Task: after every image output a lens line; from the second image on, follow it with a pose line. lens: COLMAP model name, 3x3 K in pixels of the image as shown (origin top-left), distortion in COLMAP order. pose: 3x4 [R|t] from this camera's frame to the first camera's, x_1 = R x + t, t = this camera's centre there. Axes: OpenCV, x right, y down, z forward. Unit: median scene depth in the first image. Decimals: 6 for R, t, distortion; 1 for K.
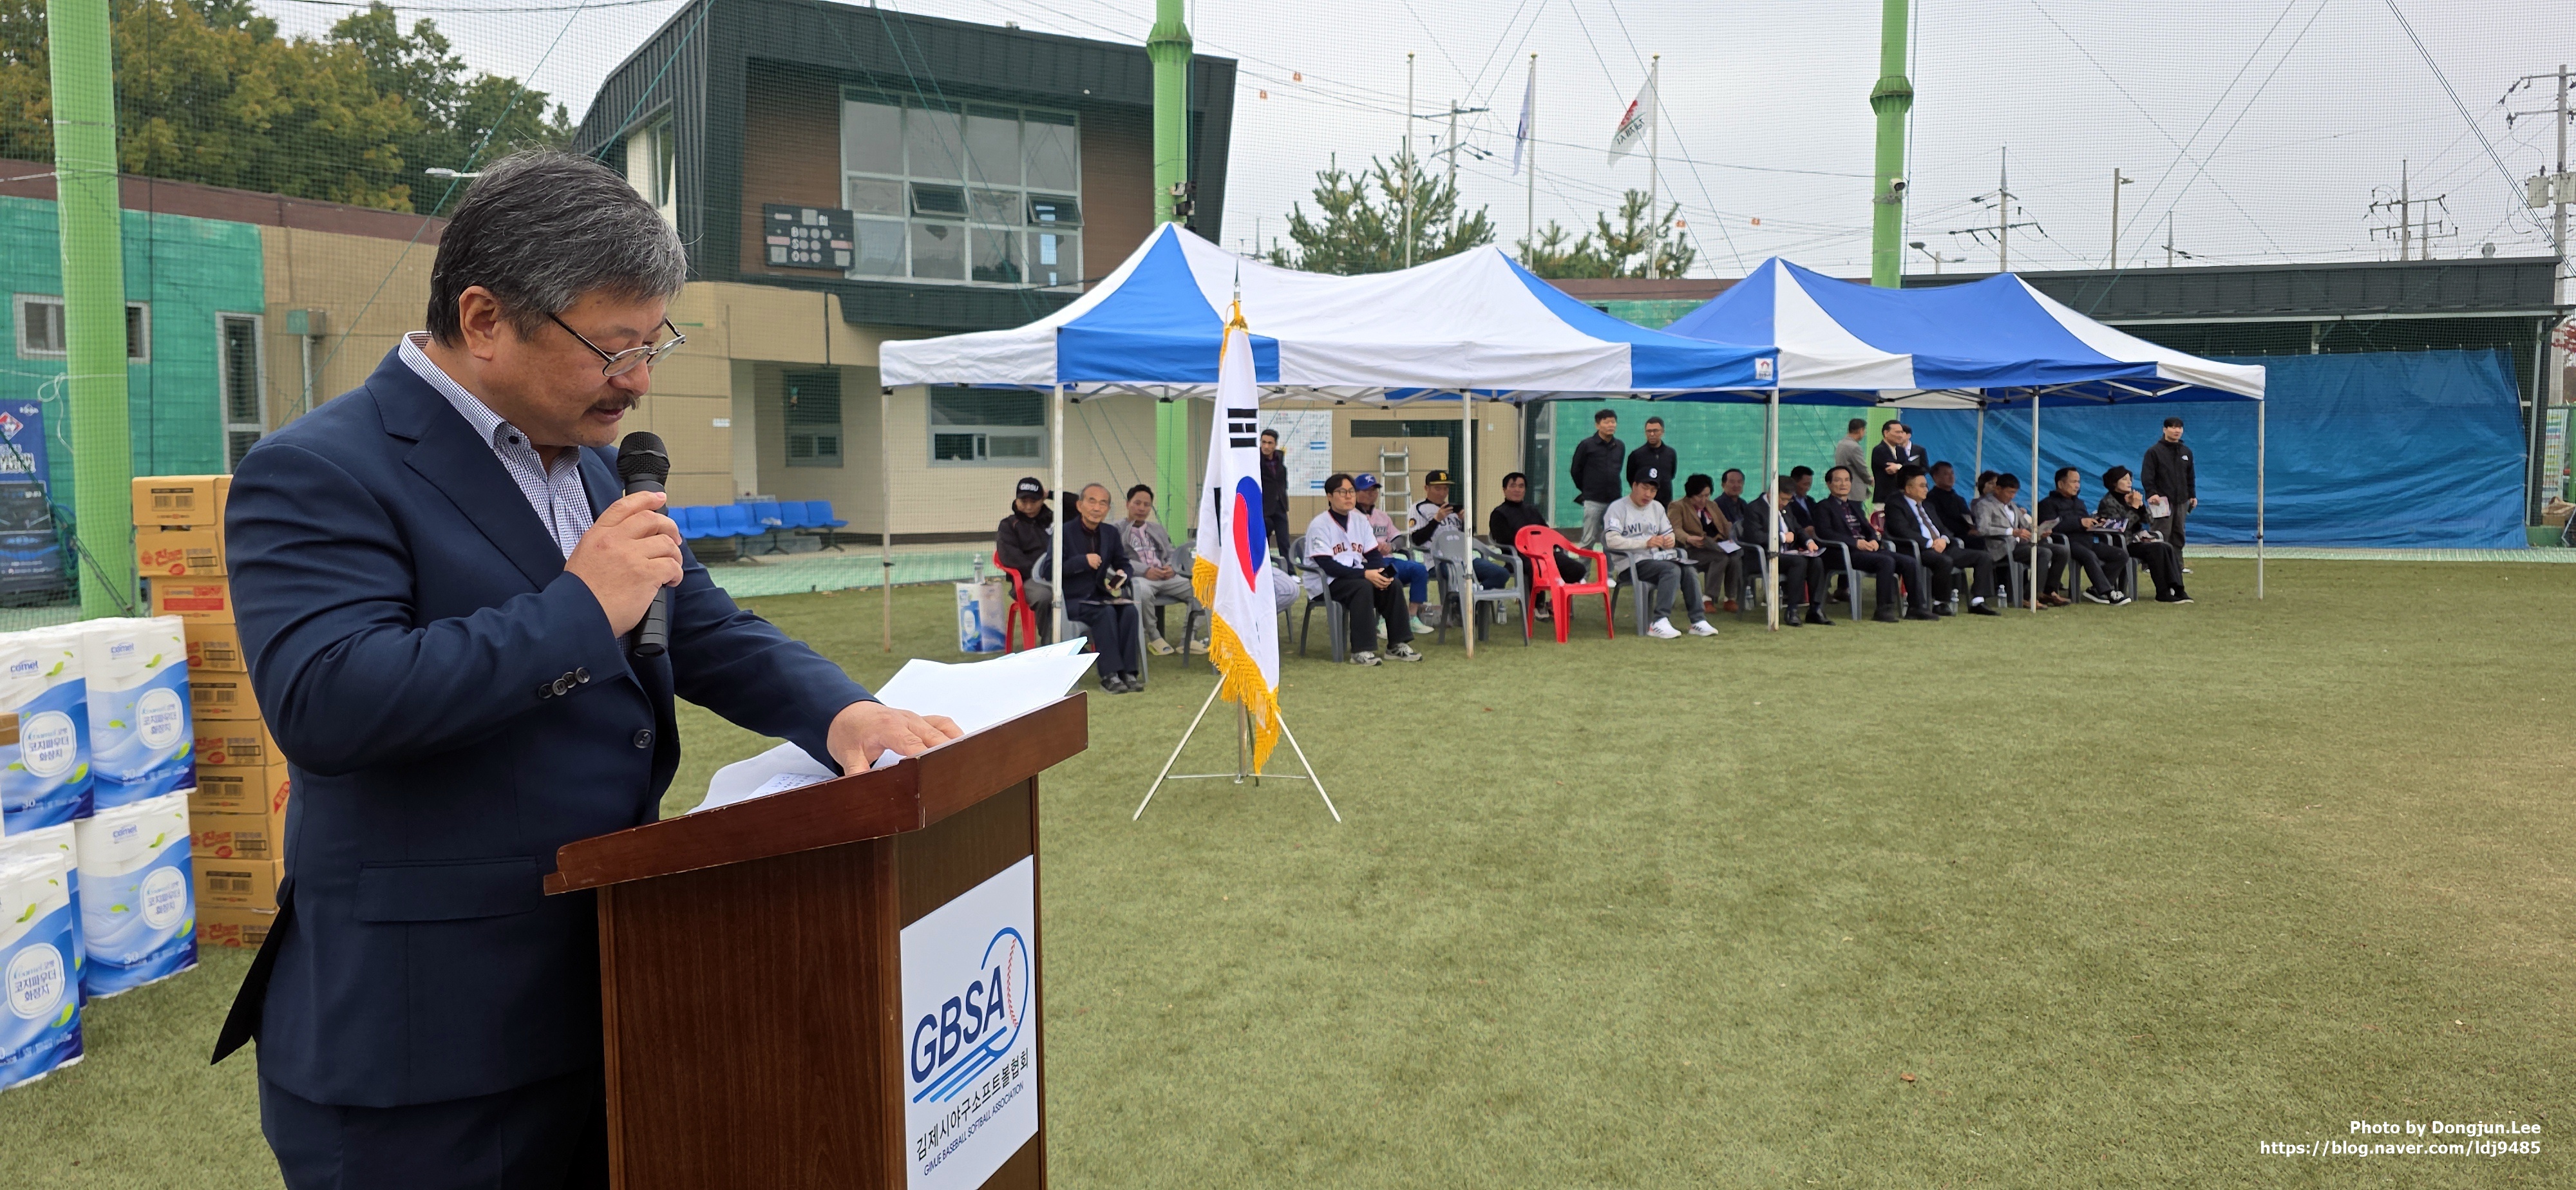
lens RADIAL K [[1706.6, 0, 1288.0], [0, 1706.6, 595.0], [0, 0, 1]] dist [0.079446, -0.084505]
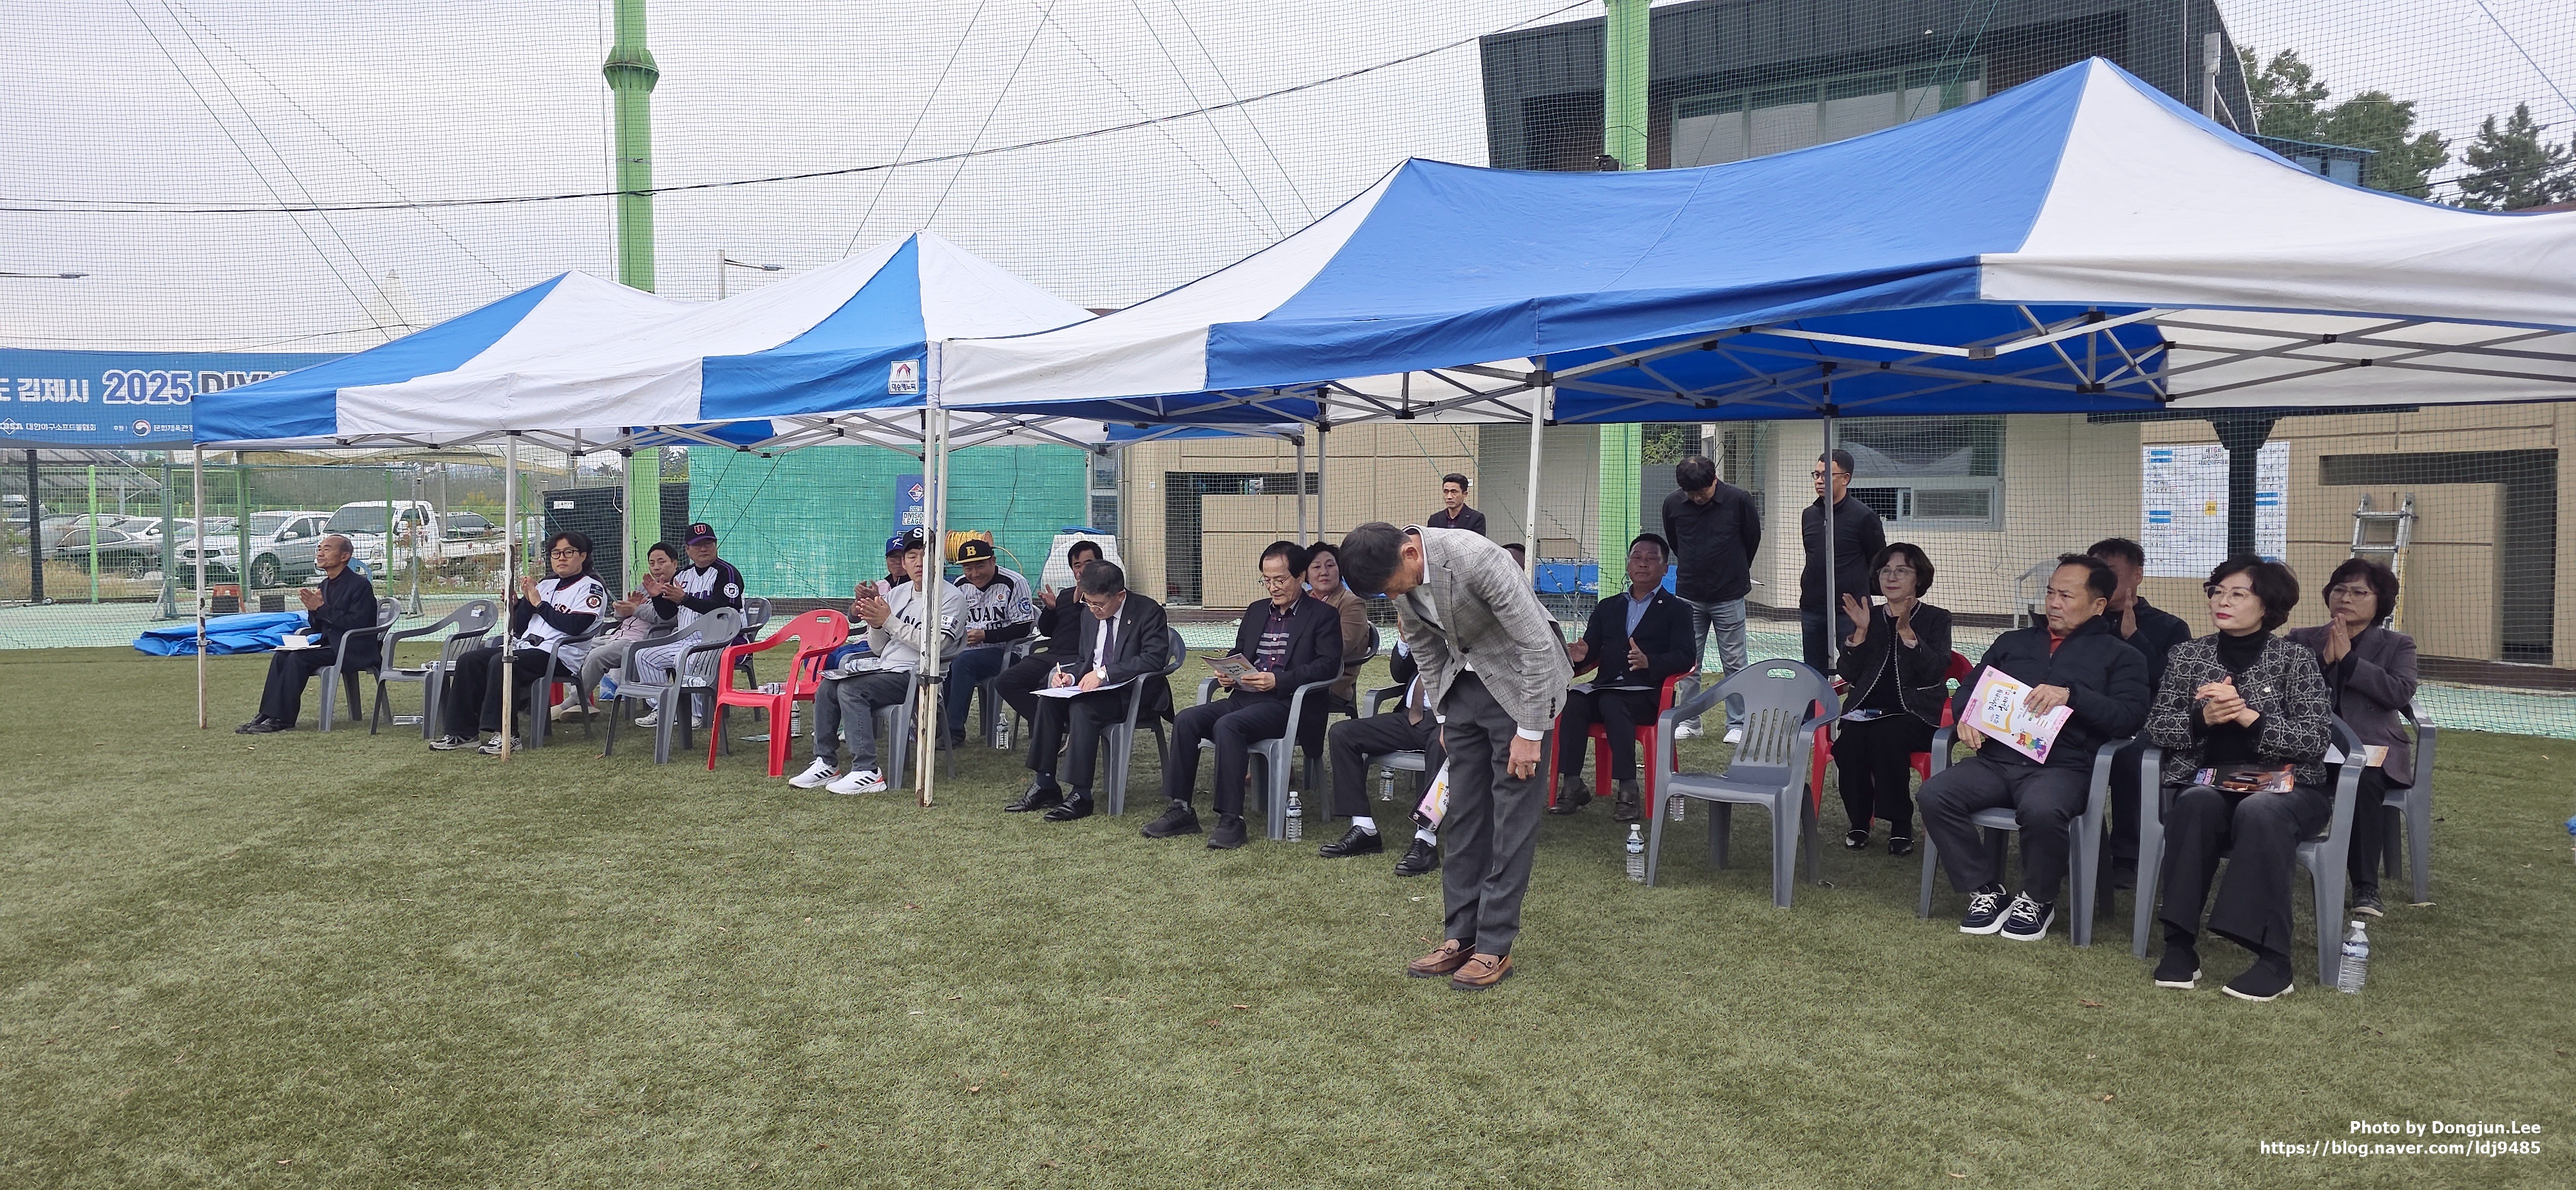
lens RADIAL K [[1720.9, 0, 1350.0], [0, 1720.9, 575.8], [0, 0, 1]] dist [0.083254, -0.100058]
pose [[0.432648, 0.035462, -0.900865, 0.774747], [-0.076384, 0.997075, 0.002565, -0.064340], [0.898321, 0.067702, 0.434091, 0.757258]]
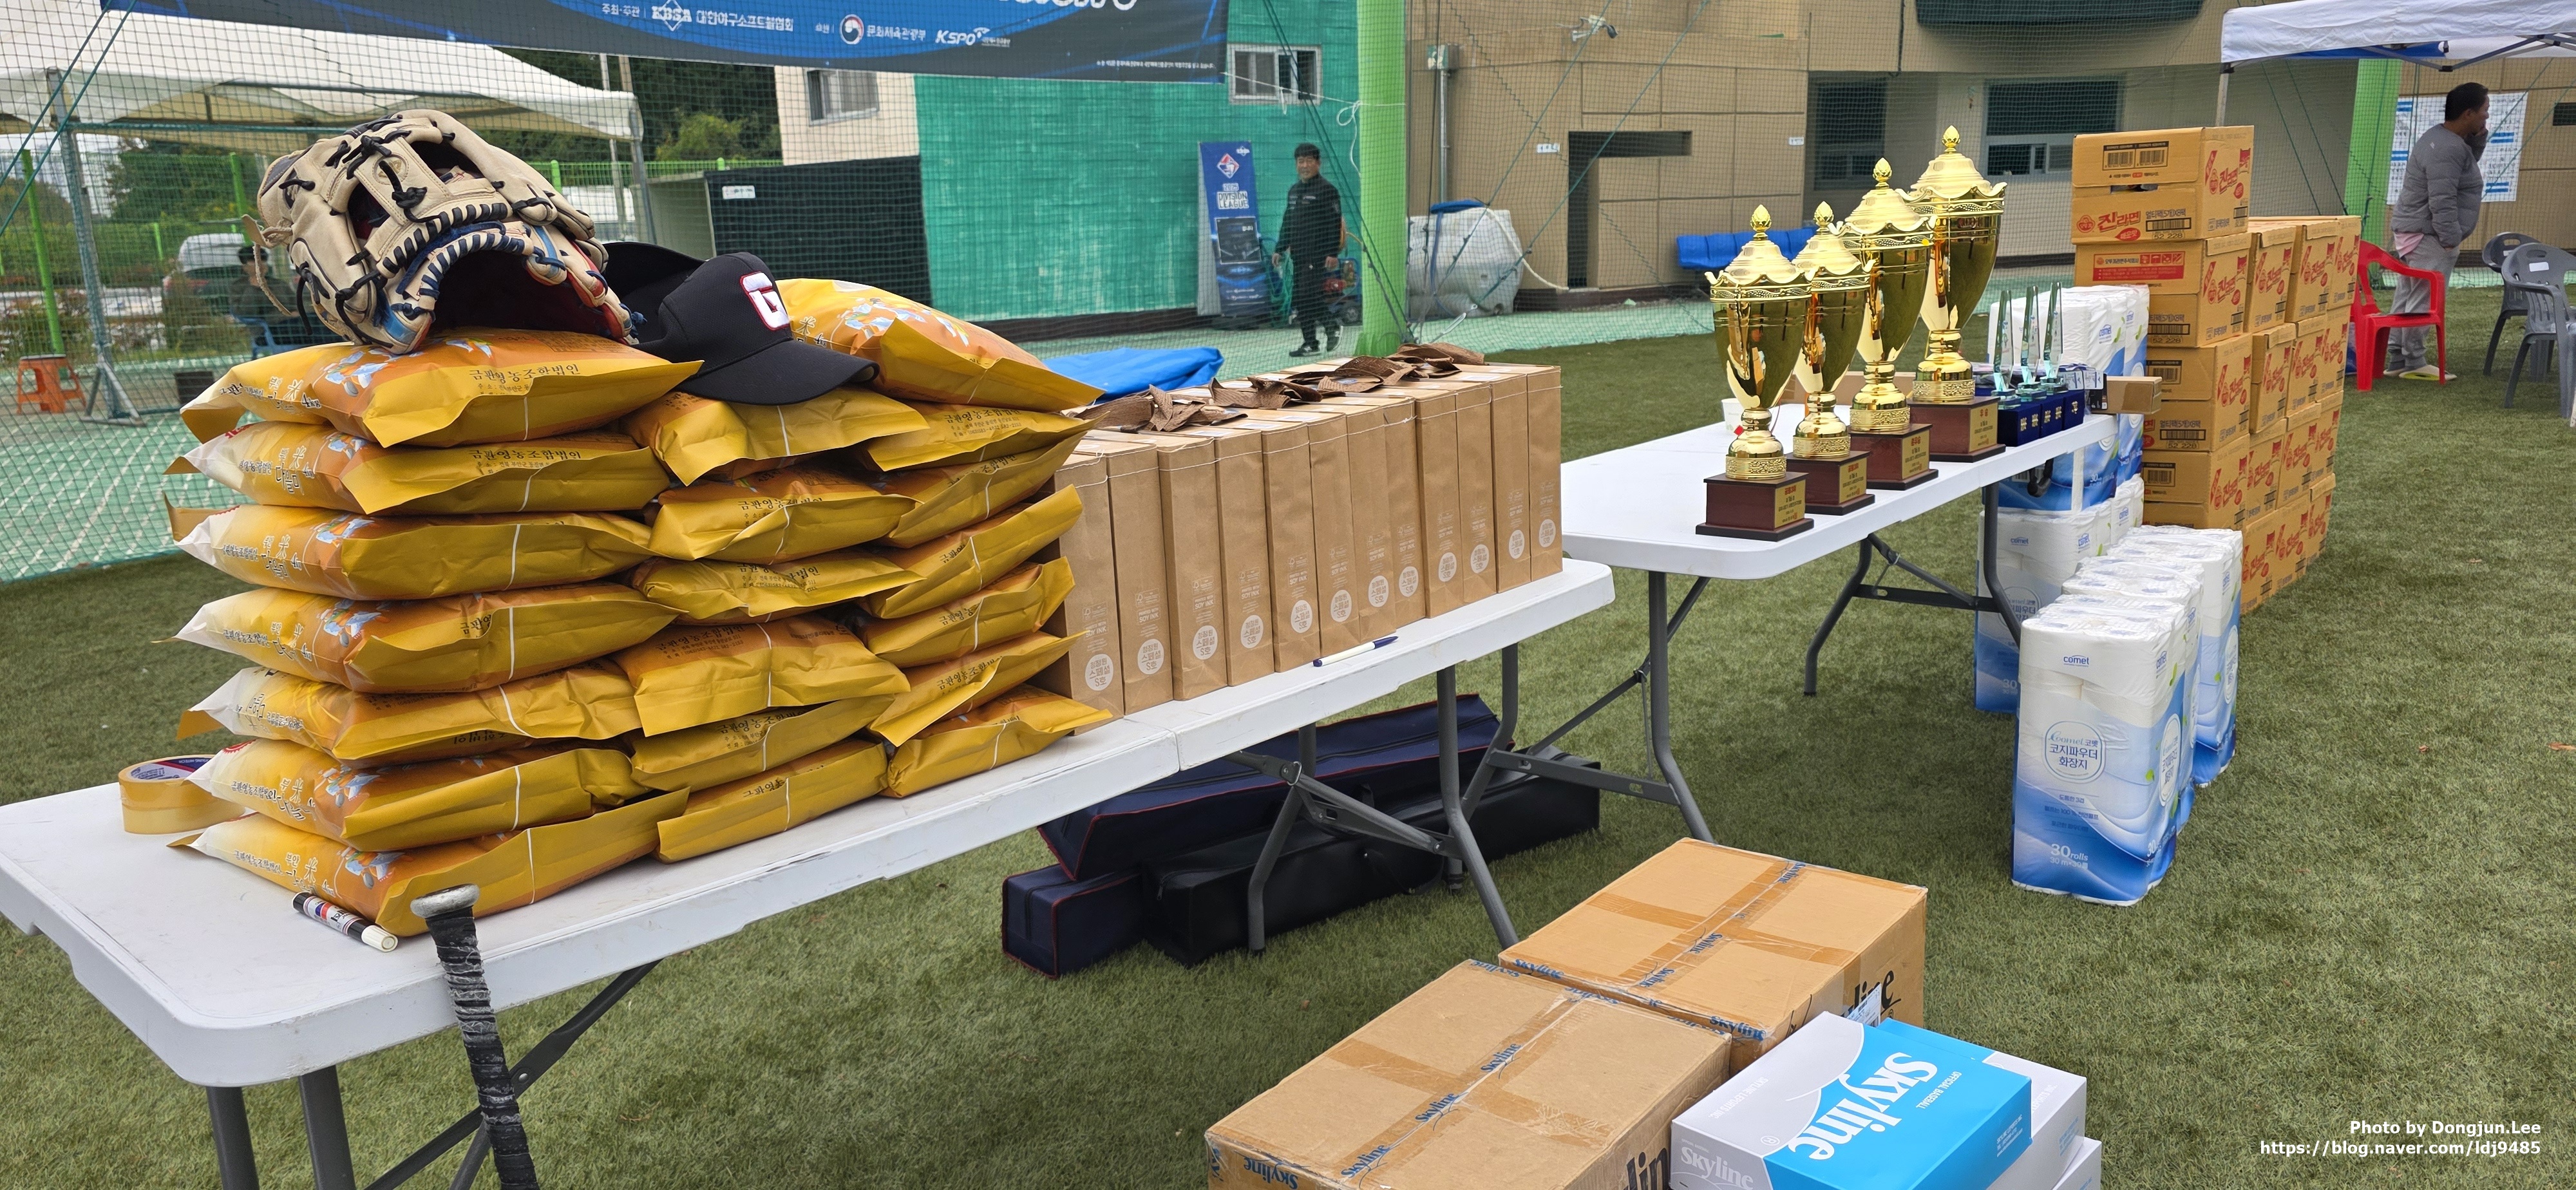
lens RADIAL K [[1685.8, 0, 1286.4], [0, 1685.8, 623.5], [0, 0, 1]] dist [0.076655, -0.074788]
pose [[0.899377, 0.078937, -0.429989, -0.230907], [-0.007548, 0.986221, 0.165261, 0.015353], [0.437109, -0.145386, 0.887580, -0.012608]]
